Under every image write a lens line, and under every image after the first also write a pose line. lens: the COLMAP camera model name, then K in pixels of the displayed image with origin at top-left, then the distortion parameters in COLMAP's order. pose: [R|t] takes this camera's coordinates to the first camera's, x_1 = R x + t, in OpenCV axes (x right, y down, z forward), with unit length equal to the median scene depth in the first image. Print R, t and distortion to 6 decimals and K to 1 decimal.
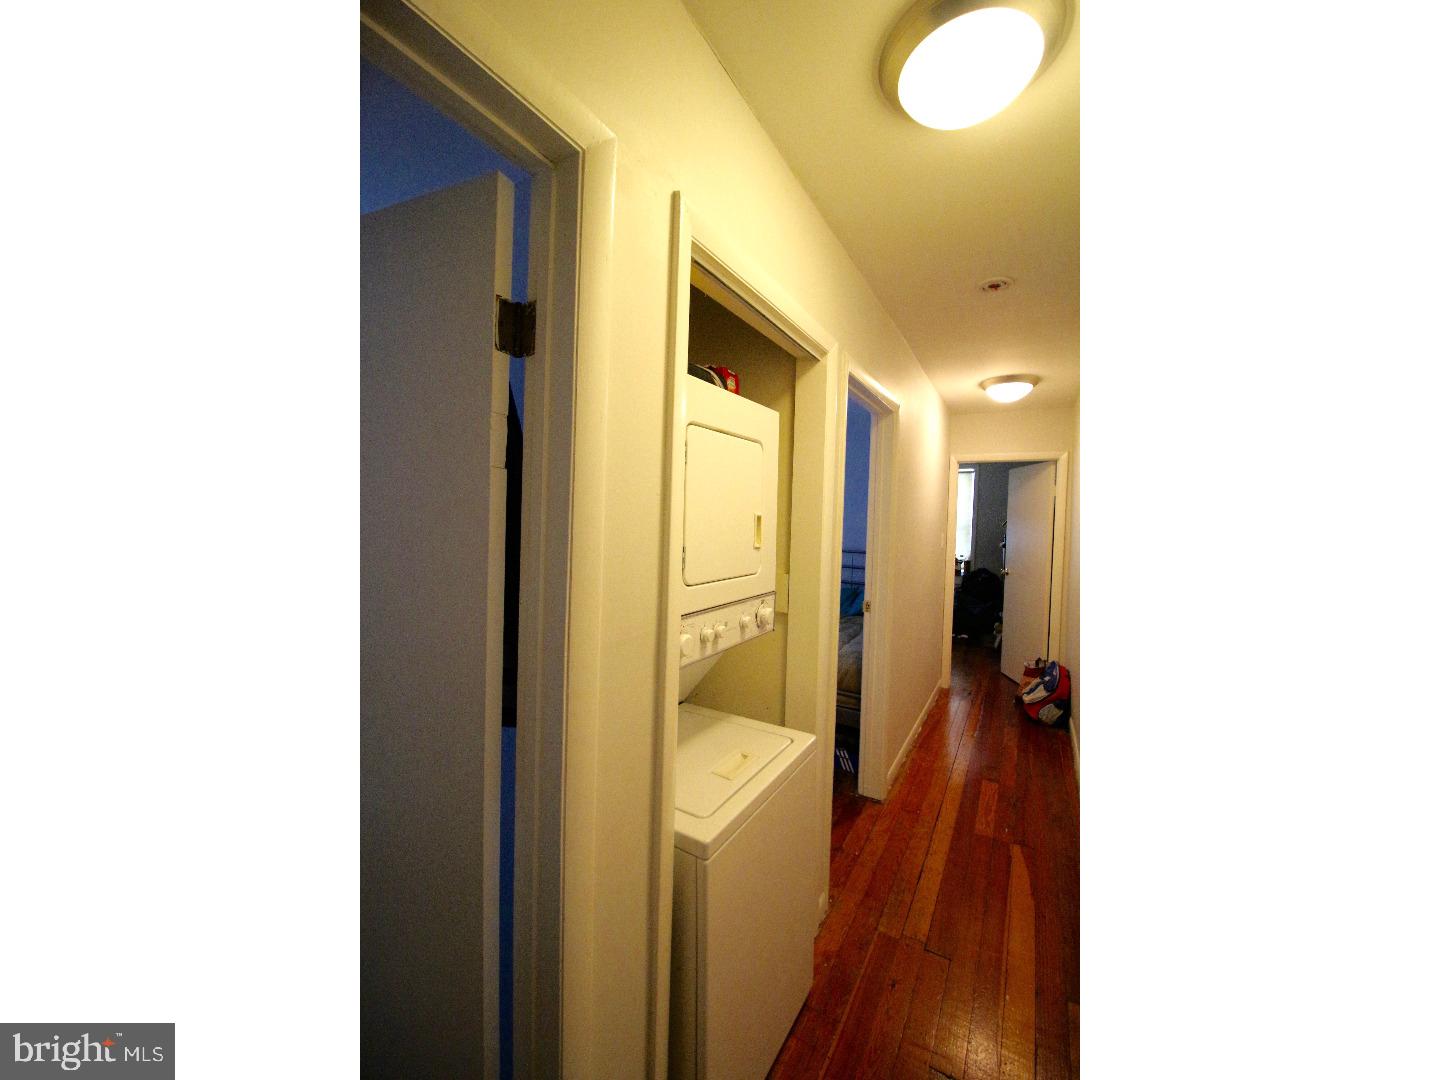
lens RADIAL K [[514.6, 0, 719.4], [0, 514.6, 526.2], [0, 0, 1]] dist [-0.001963, -0.000178]
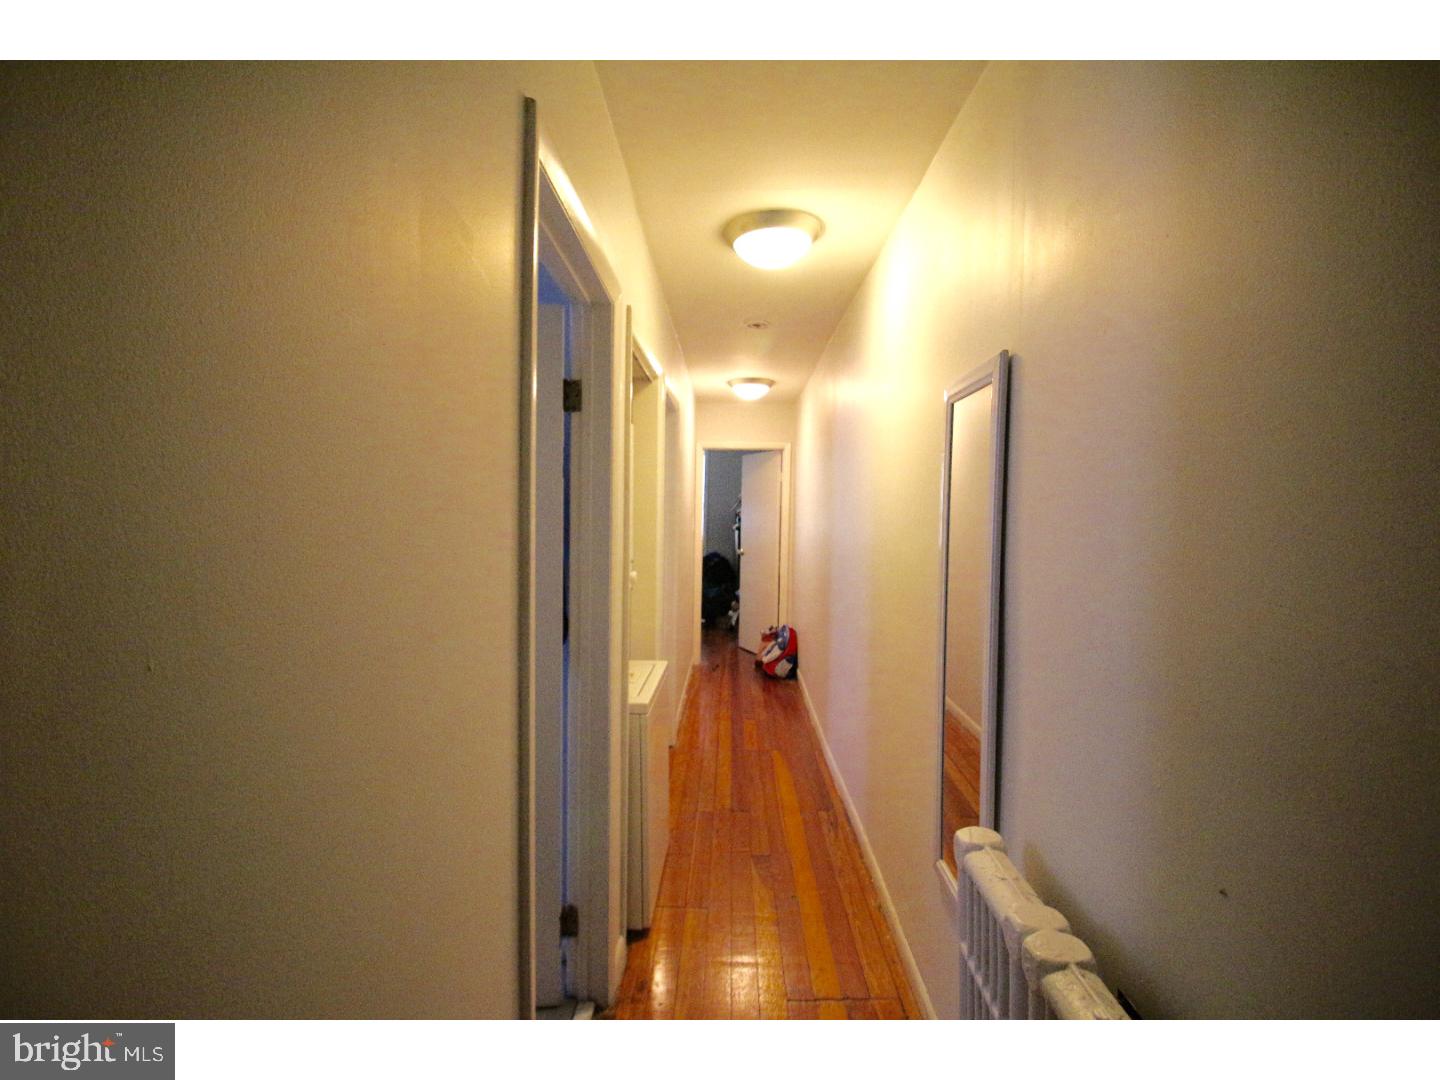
lens RADIAL K [[662.0, 0, 698.7], [0, 662.0, 542.3], [0, 0, 1]] dist [-0.000631, -0.013760]
pose [[0.885070, -0.043937, 0.463380, -0.203849], [0.025205, 0.998598, 0.046543, 0.003250], [-0.464775, -0.029515, 0.884937, -0.225171]]
